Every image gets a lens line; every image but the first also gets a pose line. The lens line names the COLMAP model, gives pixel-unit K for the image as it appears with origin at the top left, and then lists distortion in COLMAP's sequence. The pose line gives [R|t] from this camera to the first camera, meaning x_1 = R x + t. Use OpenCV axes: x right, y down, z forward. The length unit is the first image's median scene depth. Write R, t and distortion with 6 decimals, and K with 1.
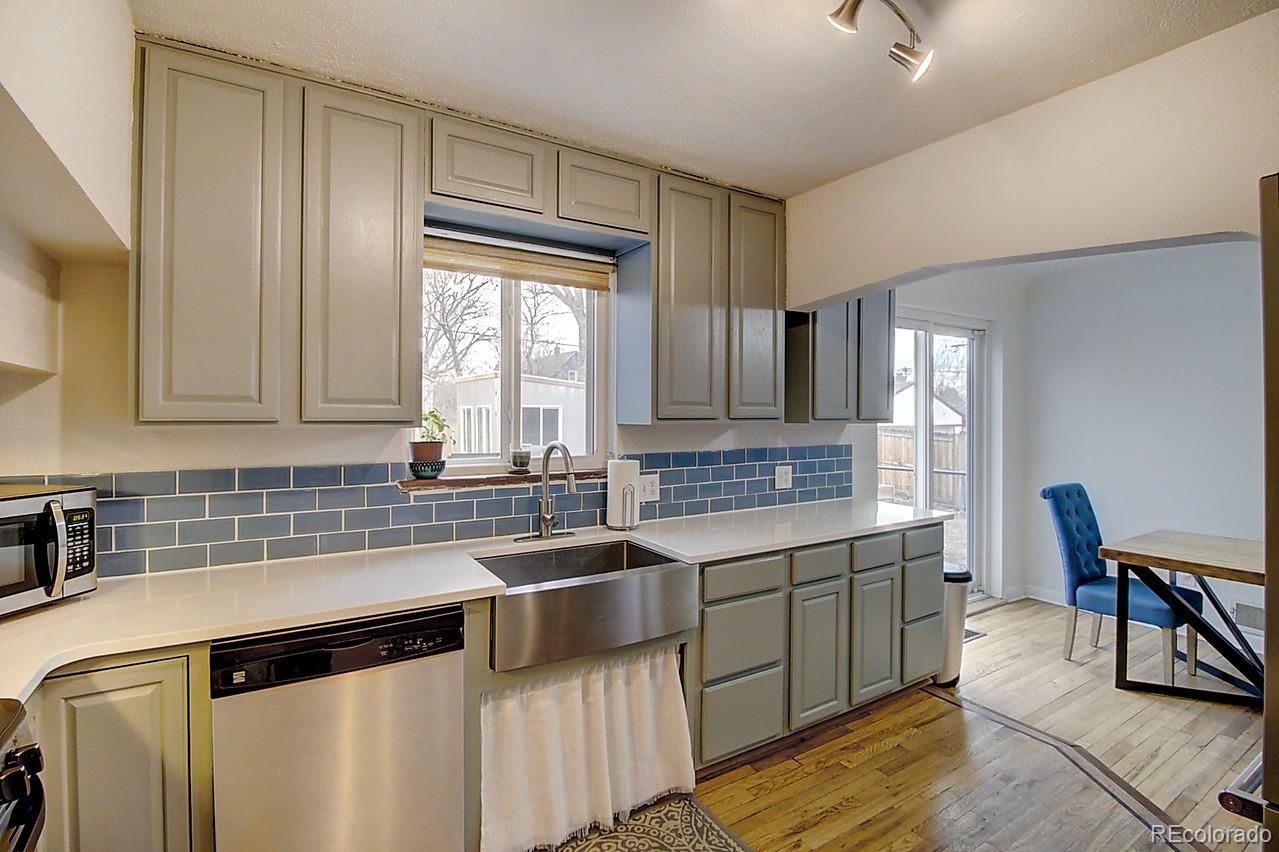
lens RADIAL K [[604.3, 0, 638.7], [0, 604.3, 409.0], [0, 0, 1]] dist [-0.005314, -0.007492]
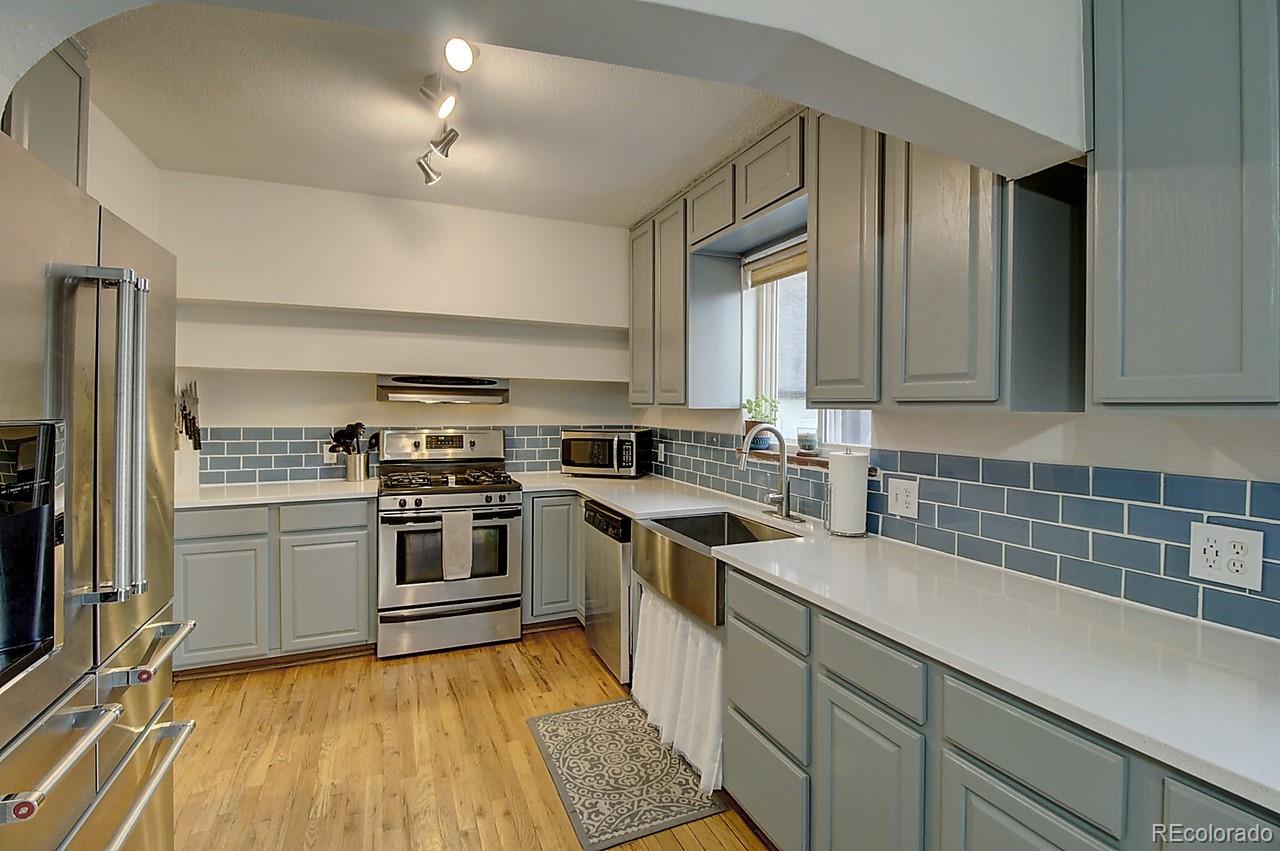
lens RADIAL K [[604.7, 0, 649.5], [0, 604.7, 405.8], [0, 0, 1]] dist [-0.005314, -0.007492]
pose [[-0.133934, -0.000203, -0.990990, 0.731753], [-0.002939, 0.999996, 0.000193, 0.018879], [0.990986, 0.002939, -0.133934, 0.741494]]
